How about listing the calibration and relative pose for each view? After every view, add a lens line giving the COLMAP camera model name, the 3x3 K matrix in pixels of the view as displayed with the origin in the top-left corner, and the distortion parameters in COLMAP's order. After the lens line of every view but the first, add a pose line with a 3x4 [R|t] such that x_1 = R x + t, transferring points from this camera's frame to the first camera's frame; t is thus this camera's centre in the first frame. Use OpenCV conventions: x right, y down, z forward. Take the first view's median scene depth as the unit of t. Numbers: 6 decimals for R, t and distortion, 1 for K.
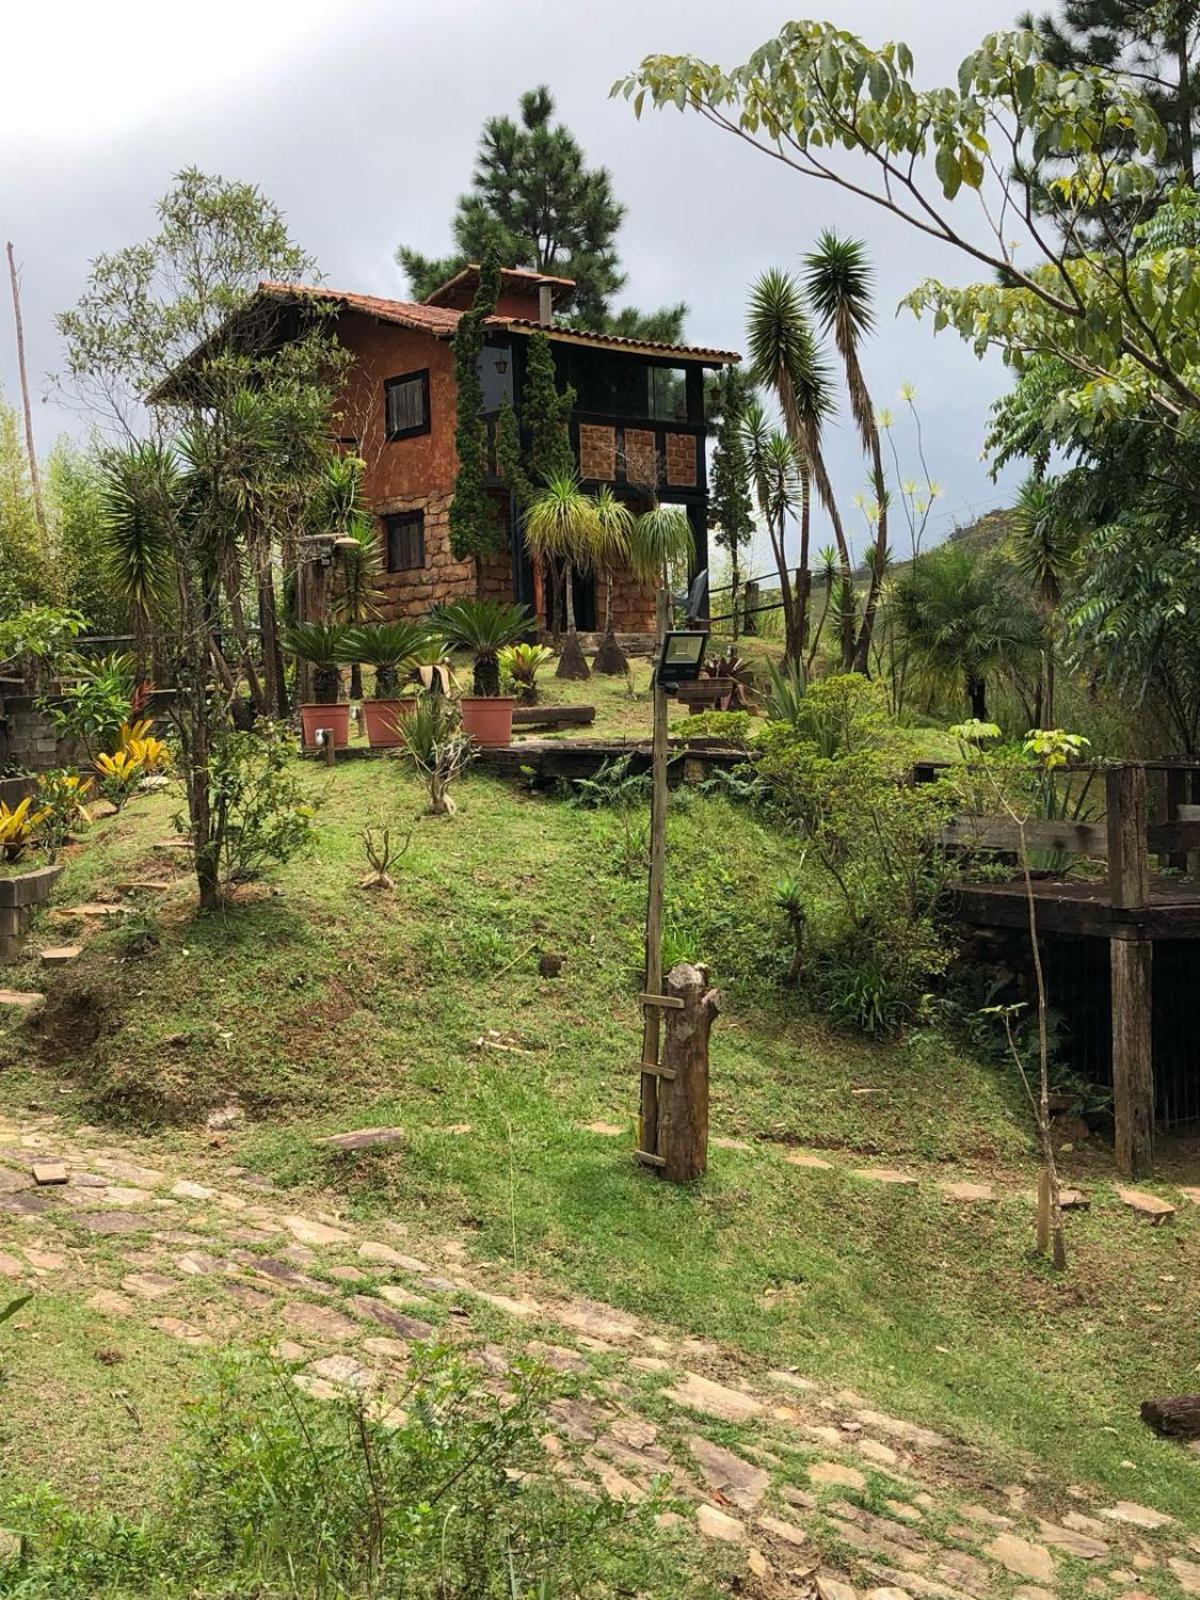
lens RADIAL K [[1942.9, 0, 614.4], [0, 1942.9, 786.7], [0, 0, 1]] dist [0.174998, -0.650218]
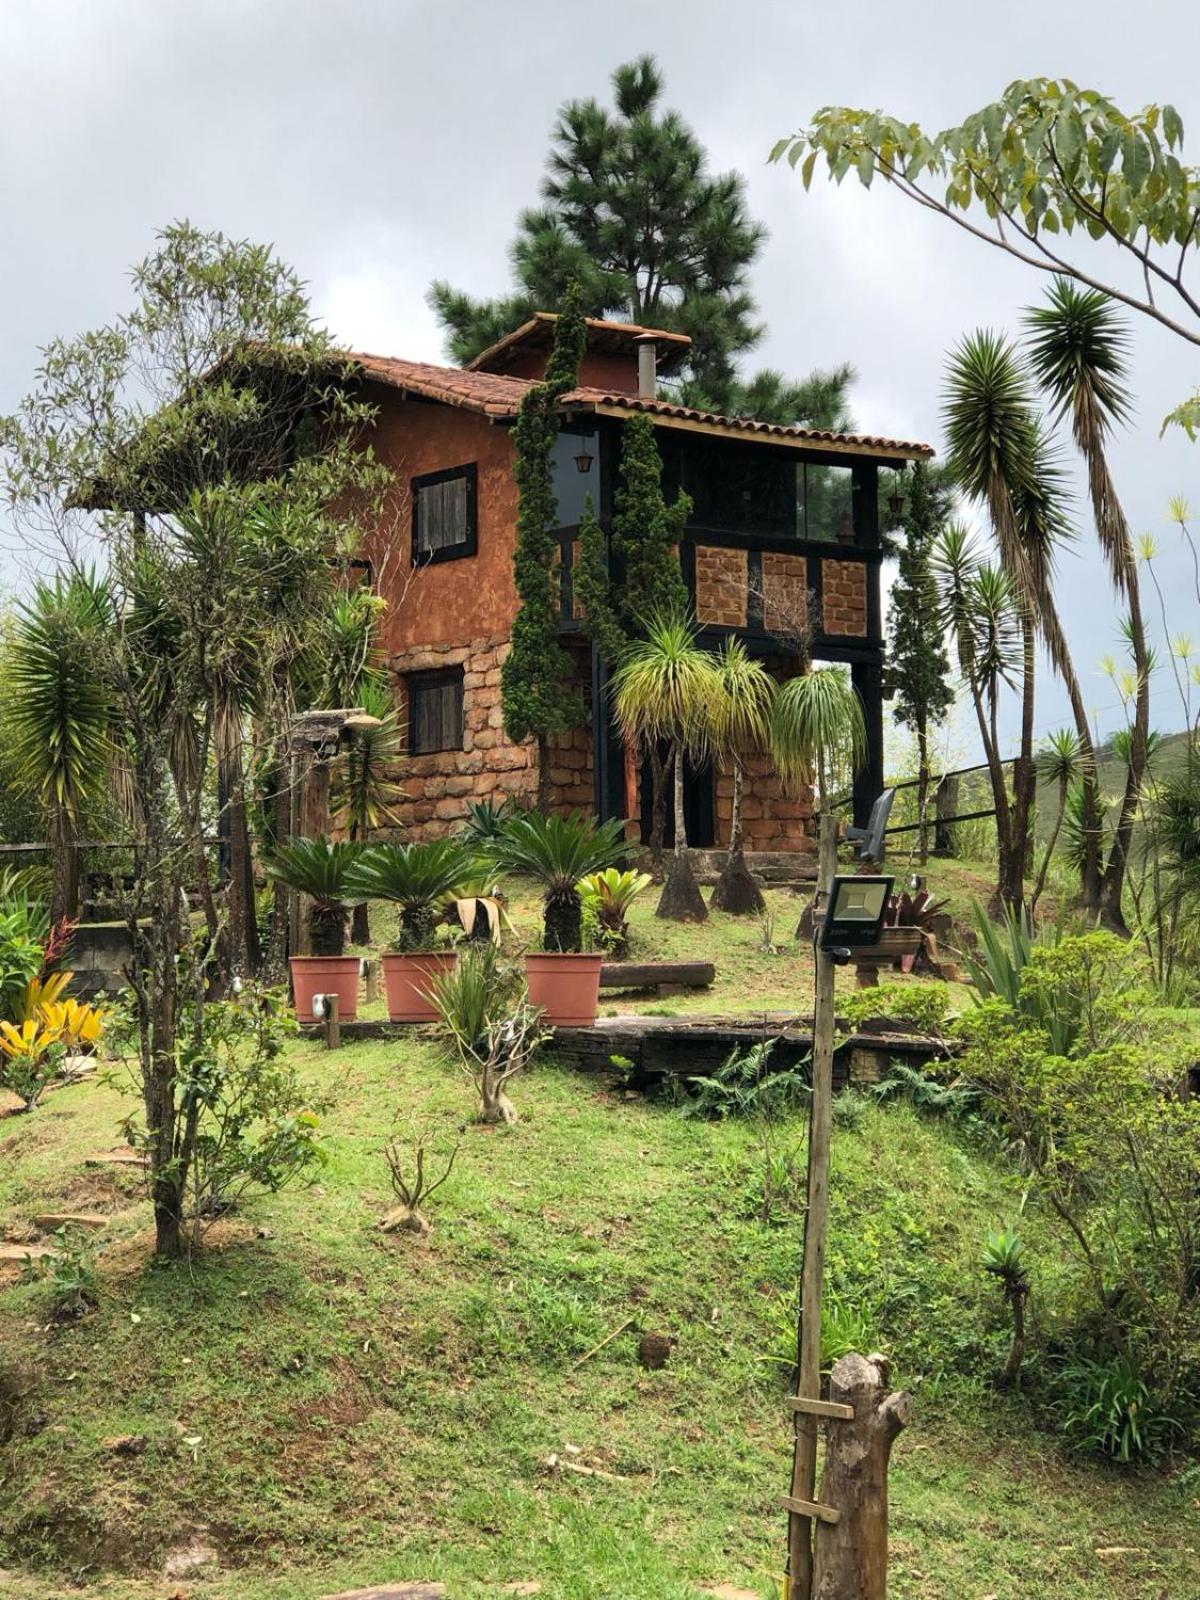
lens RADIAL K [[2969.6, 0, 599.0], [0, 2969.6, 773.1], [0, 0, 1]] dist [-0.062923, 0.894243]
pose [[0.998840, 0.015765, -0.045506, -0.007563], [-0.020250, 0.994796, -0.099858, -0.005667], [0.043695, 0.100663, 0.993961, -0.056644]]
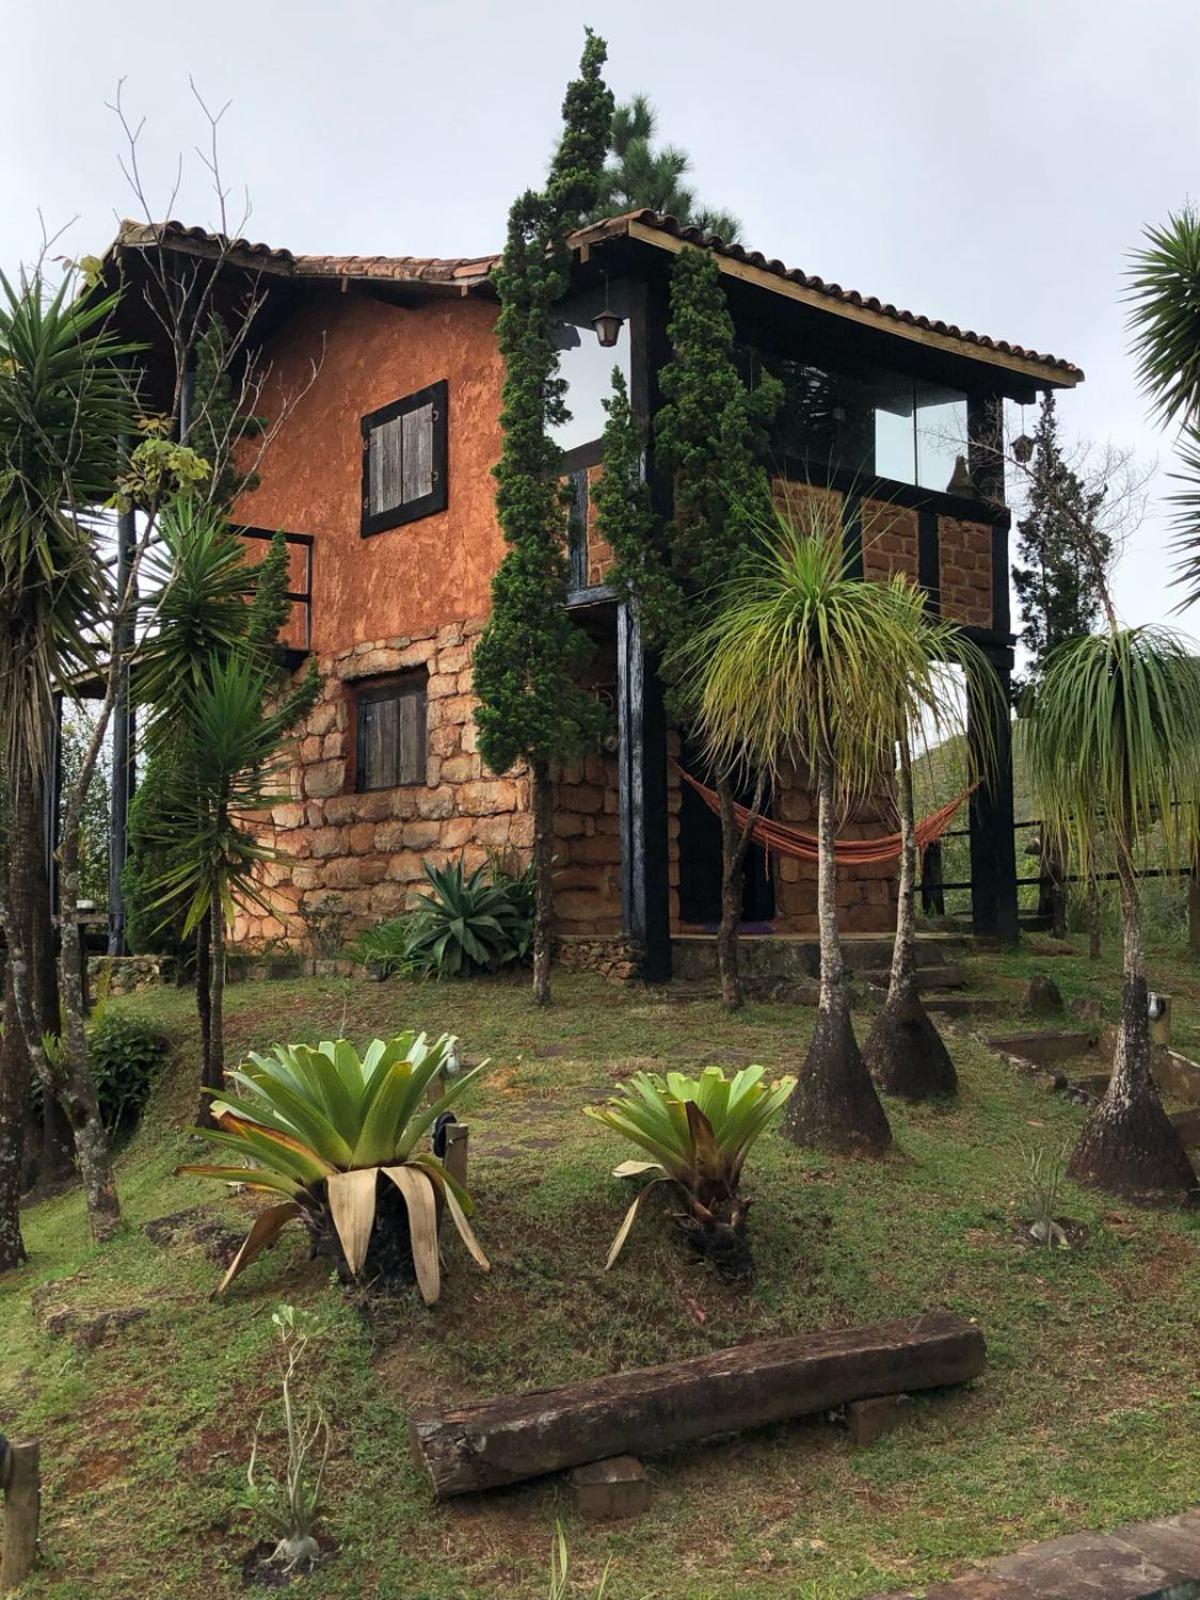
lens RADIAL K [[1942.9, 0, 614.4], [0, 1942.9, 786.7], [0, 0, 1]] dist [0.174998, -0.650218]
pose [[0.999588, 0.019326, -0.021226, -0.103720], [-0.021488, 0.994047, -0.106816, -0.156710], [0.019036, 0.107229, 0.994052, 1.334673]]
